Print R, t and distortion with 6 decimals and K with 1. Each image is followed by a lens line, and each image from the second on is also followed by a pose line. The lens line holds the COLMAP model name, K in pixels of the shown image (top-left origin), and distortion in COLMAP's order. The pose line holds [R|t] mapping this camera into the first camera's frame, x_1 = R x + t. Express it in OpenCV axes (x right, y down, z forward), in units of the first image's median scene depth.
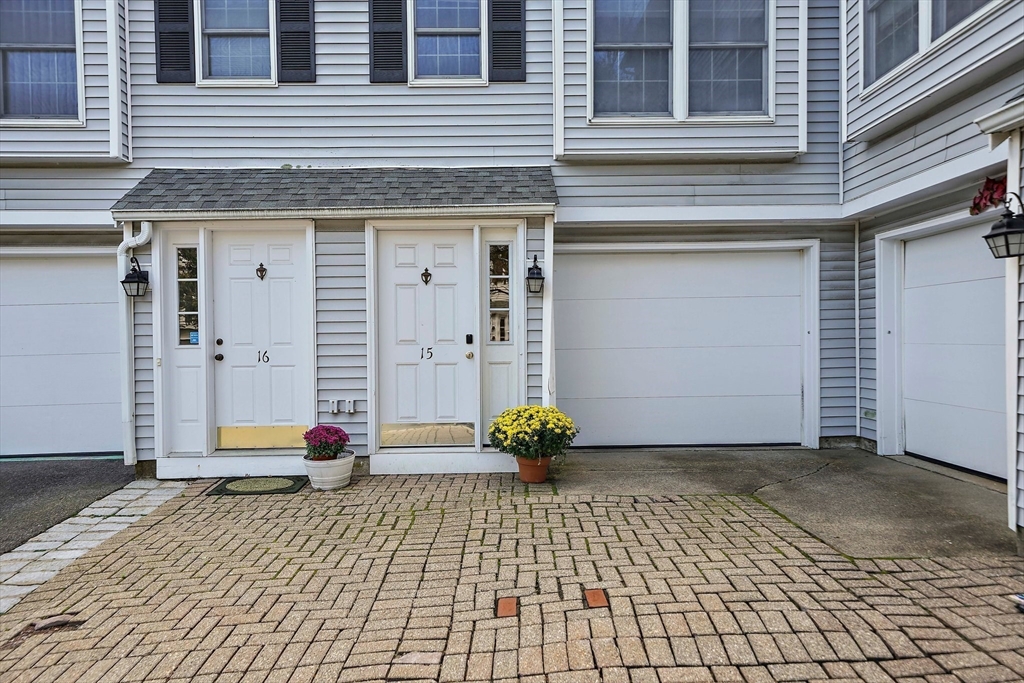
lens RADIAL K [[691.2, 0, 504.1], [0, 691.2, 309.8], [0, 0, 1]] dist [0.036116, -0.000730]
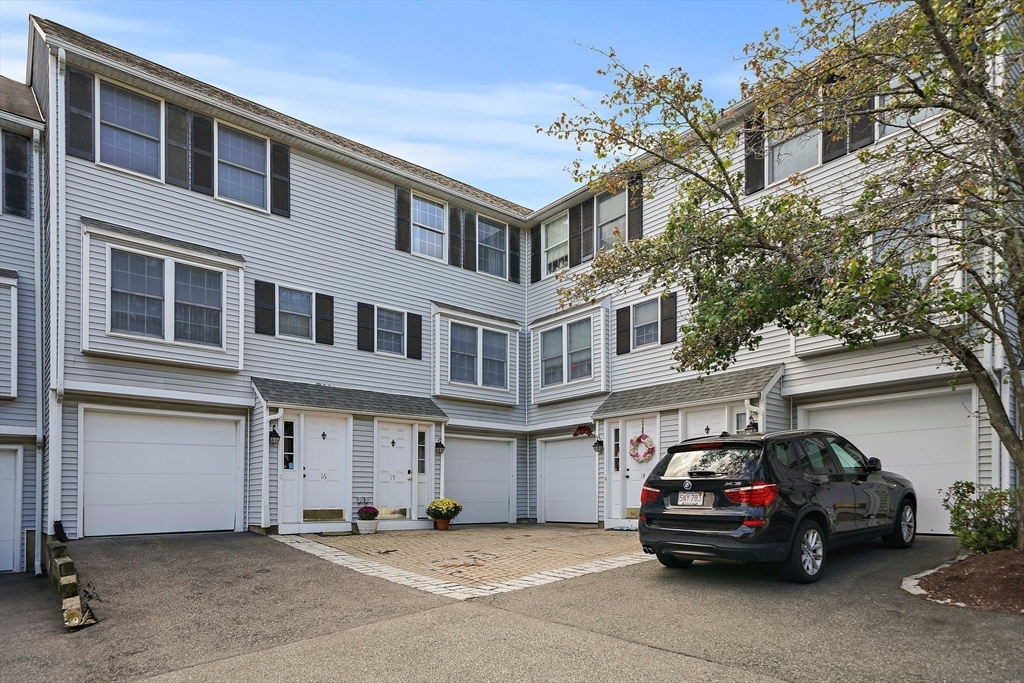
lens RADIAL K [[628.0, 0, 513.3], [0, 628.0, 343.5], [0, 0, 1]] dist [0.007855, 0.000562]
pose [[0.781346, 0.164891, 0.601922, -1.097450], [-0.037357, 0.975093, -0.218627, 0.068876], [-0.622980, 0.148337, 0.768045, -0.881575]]
